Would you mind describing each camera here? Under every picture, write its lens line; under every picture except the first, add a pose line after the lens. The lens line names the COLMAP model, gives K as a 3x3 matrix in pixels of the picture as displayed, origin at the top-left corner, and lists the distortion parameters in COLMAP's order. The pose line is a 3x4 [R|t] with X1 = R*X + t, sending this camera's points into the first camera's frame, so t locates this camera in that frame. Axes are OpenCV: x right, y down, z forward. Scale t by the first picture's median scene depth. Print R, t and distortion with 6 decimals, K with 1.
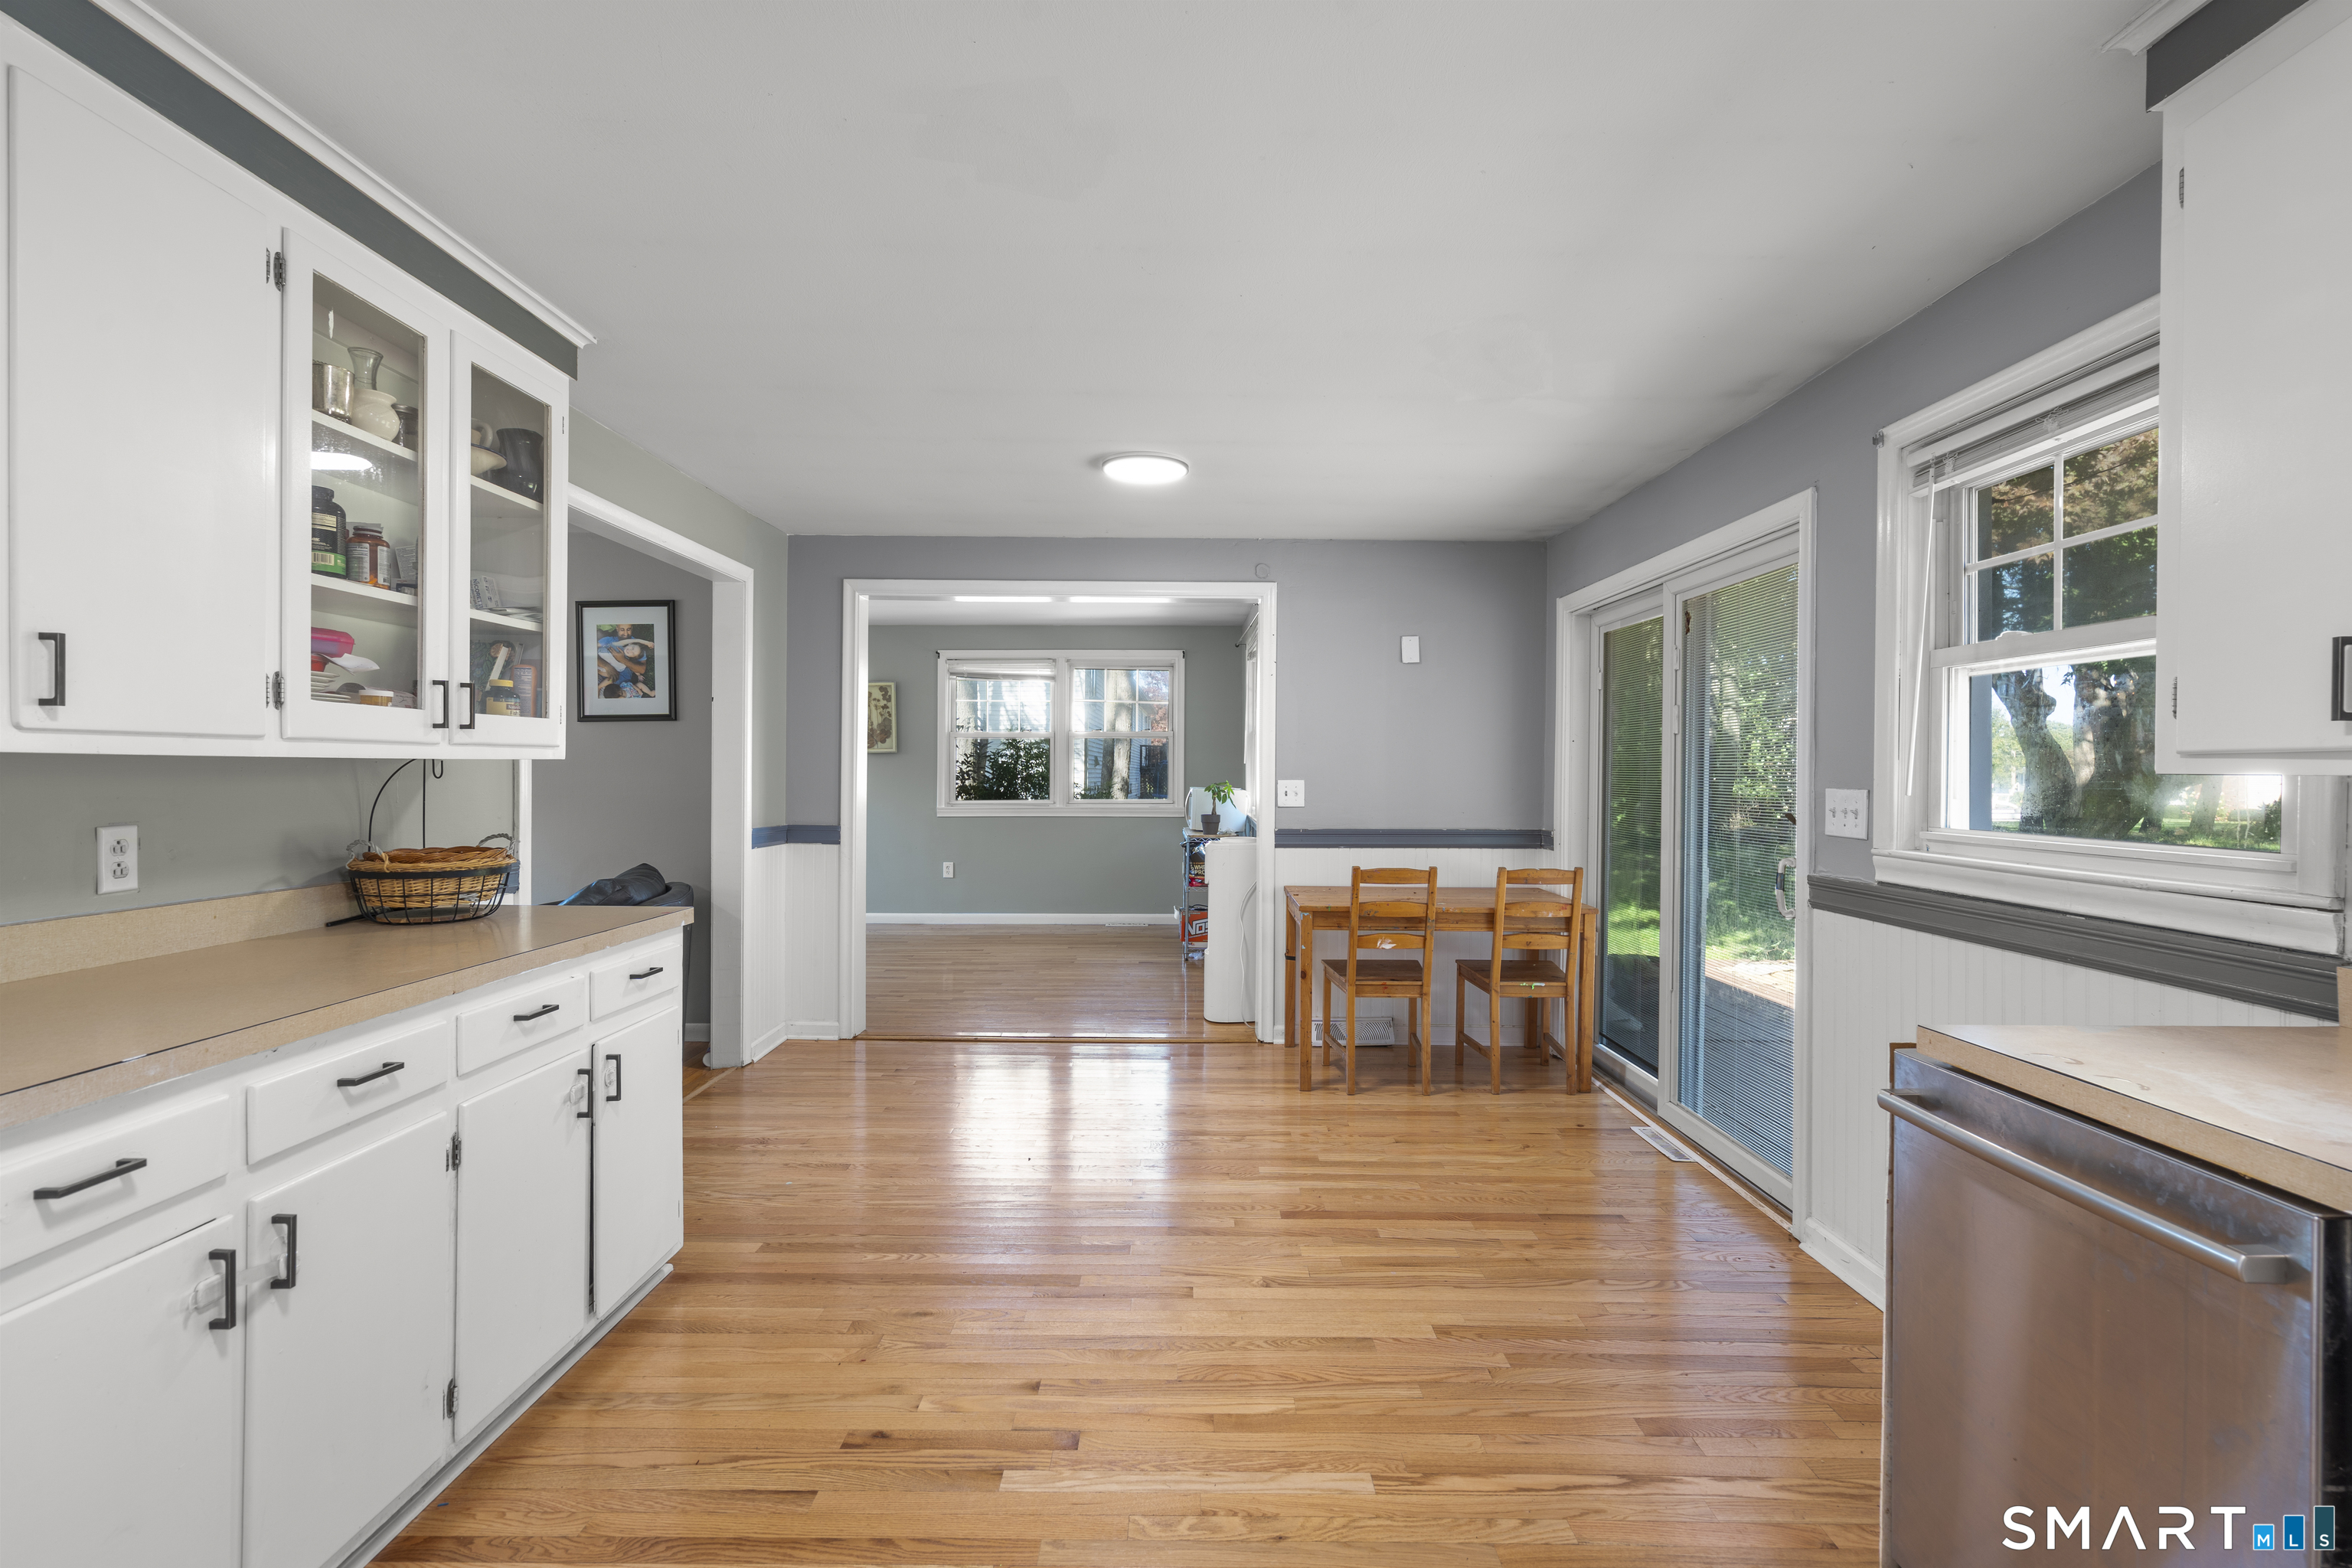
lens RADIAL K [[1056.2, 0, 1183.7], [0, 1056.2, 780.7], [0, 0, 1]] dist [-0.002415, 0.001033]
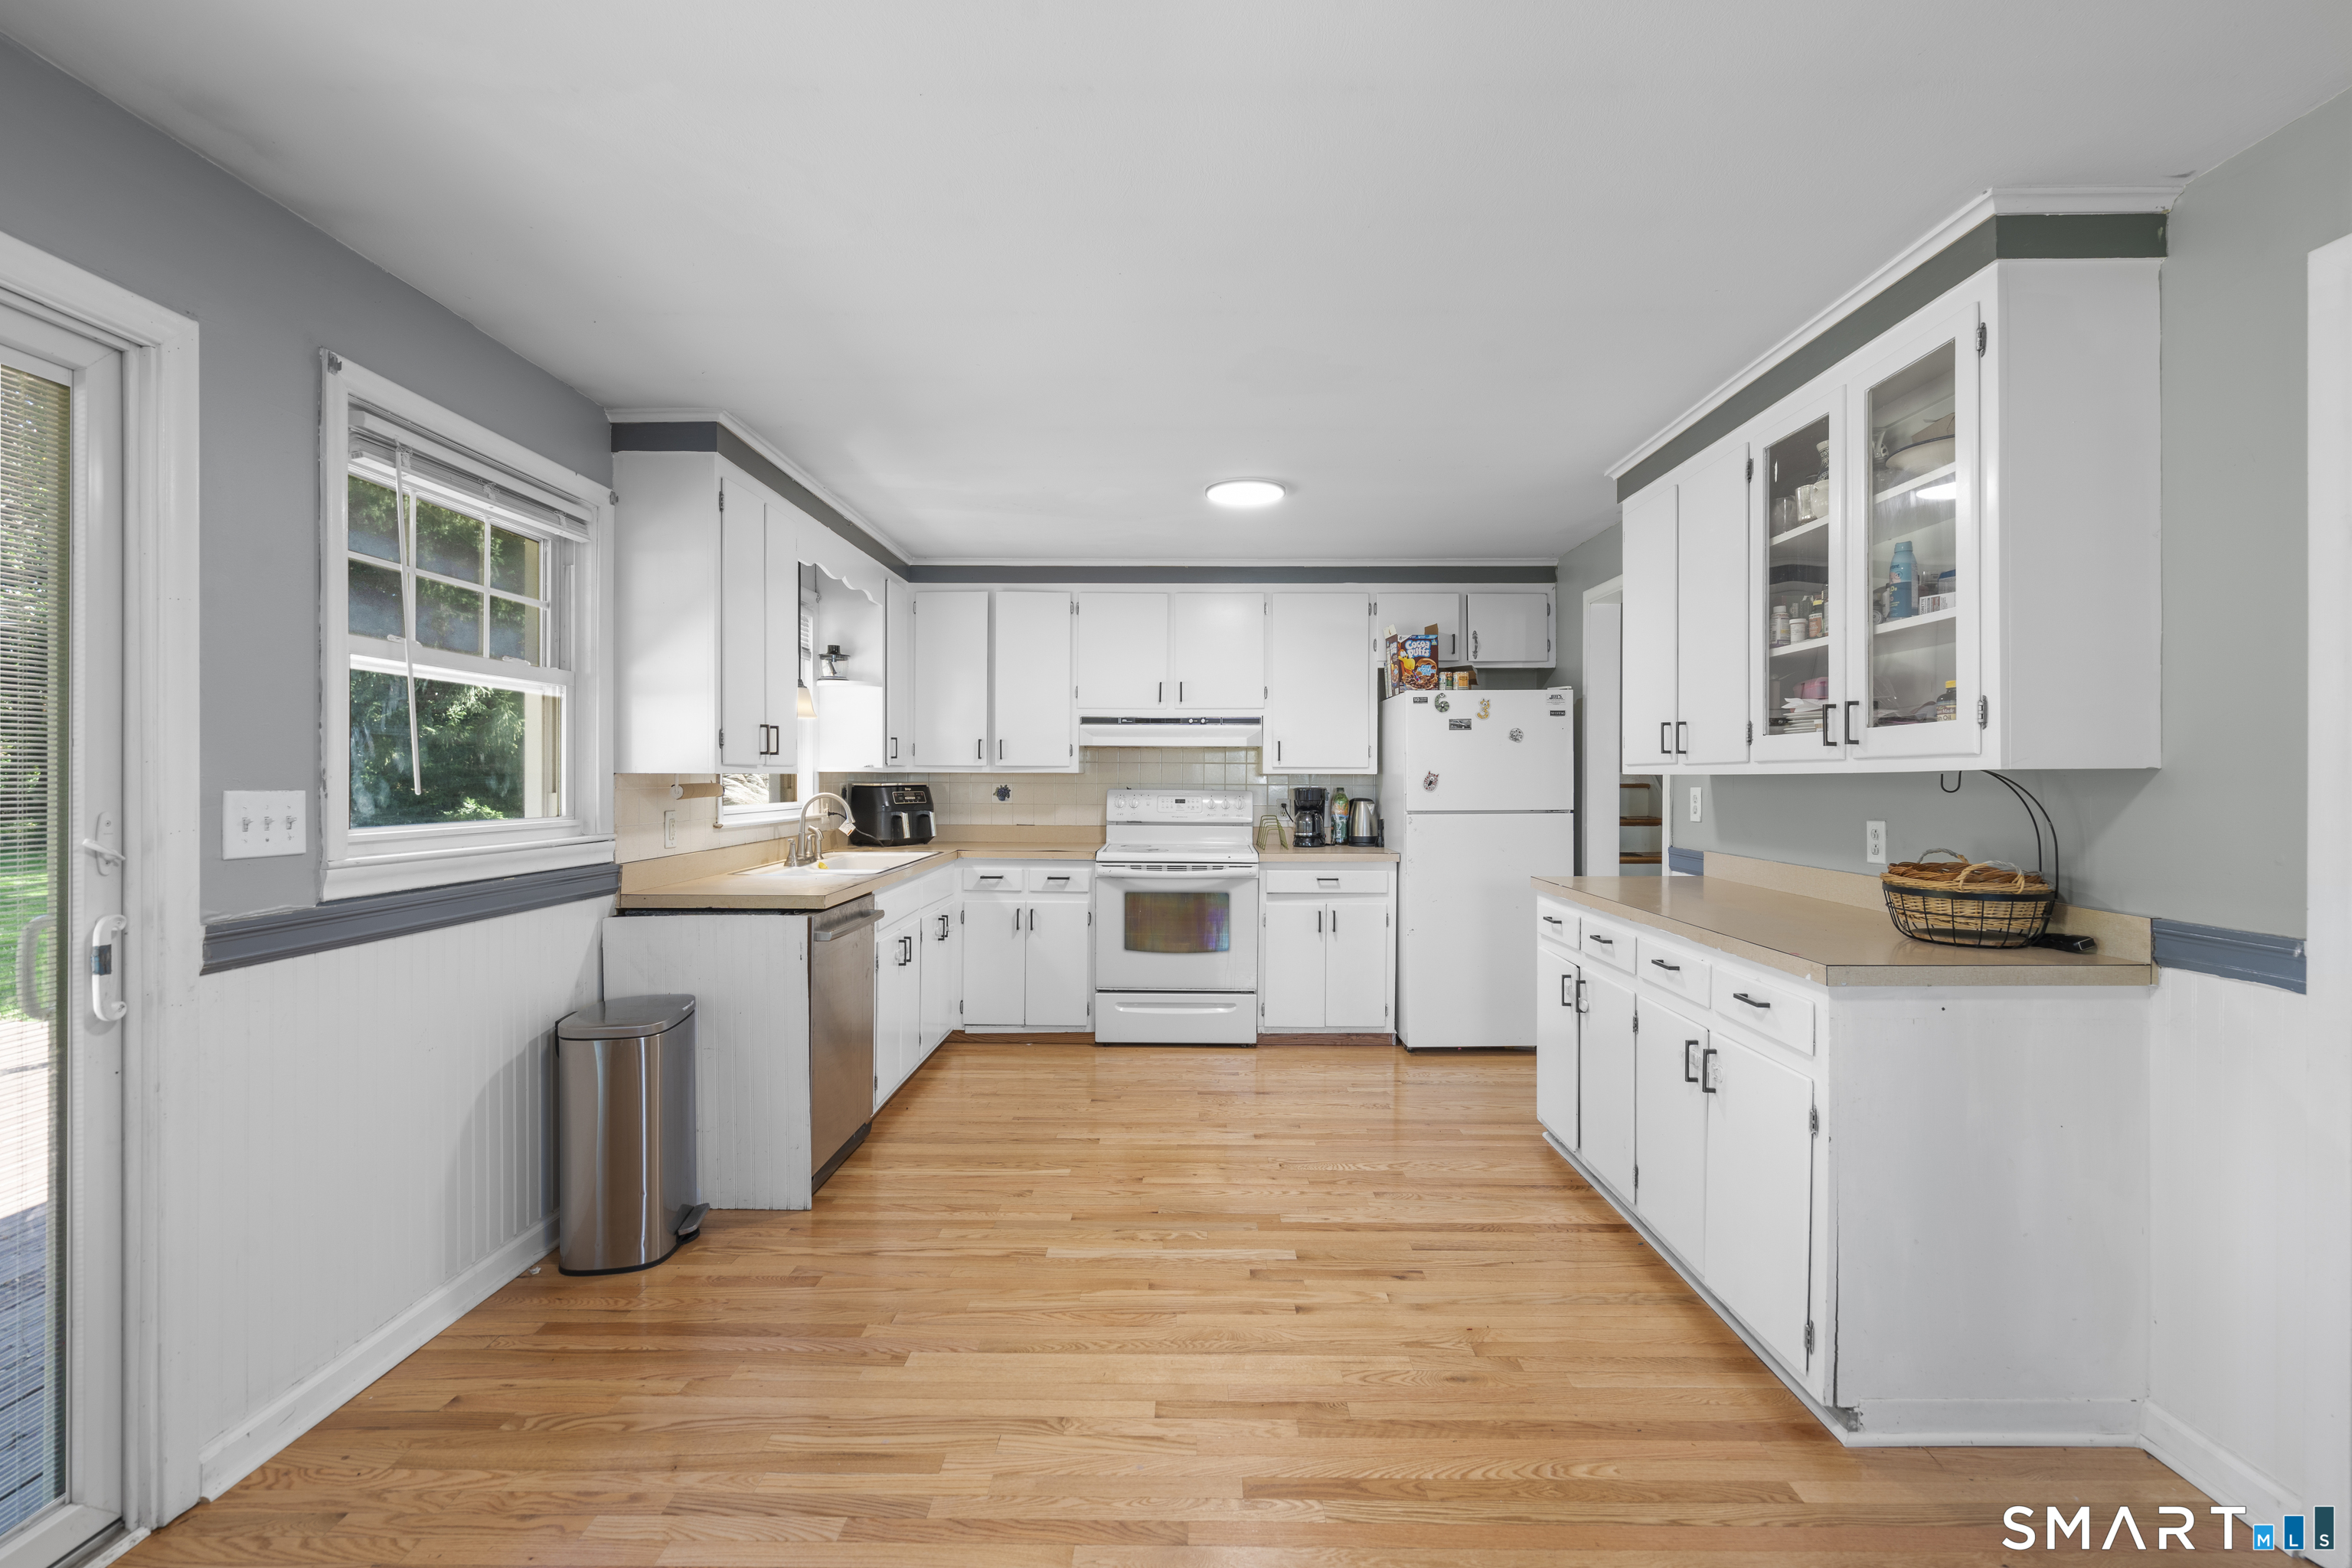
lens RADIAL K [[1056.2, 0, 1183.7], [0, 1056.2, 780.7], [0, 0, 1]] dist [-0.002415, 0.001033]
pose [[-0.999883, -0.010557, 0.011066, -0.018981], [-0.010451, 0.999900, 0.009543, -0.014744], [-0.011165, 0.009426, -0.999893, 2.012525]]
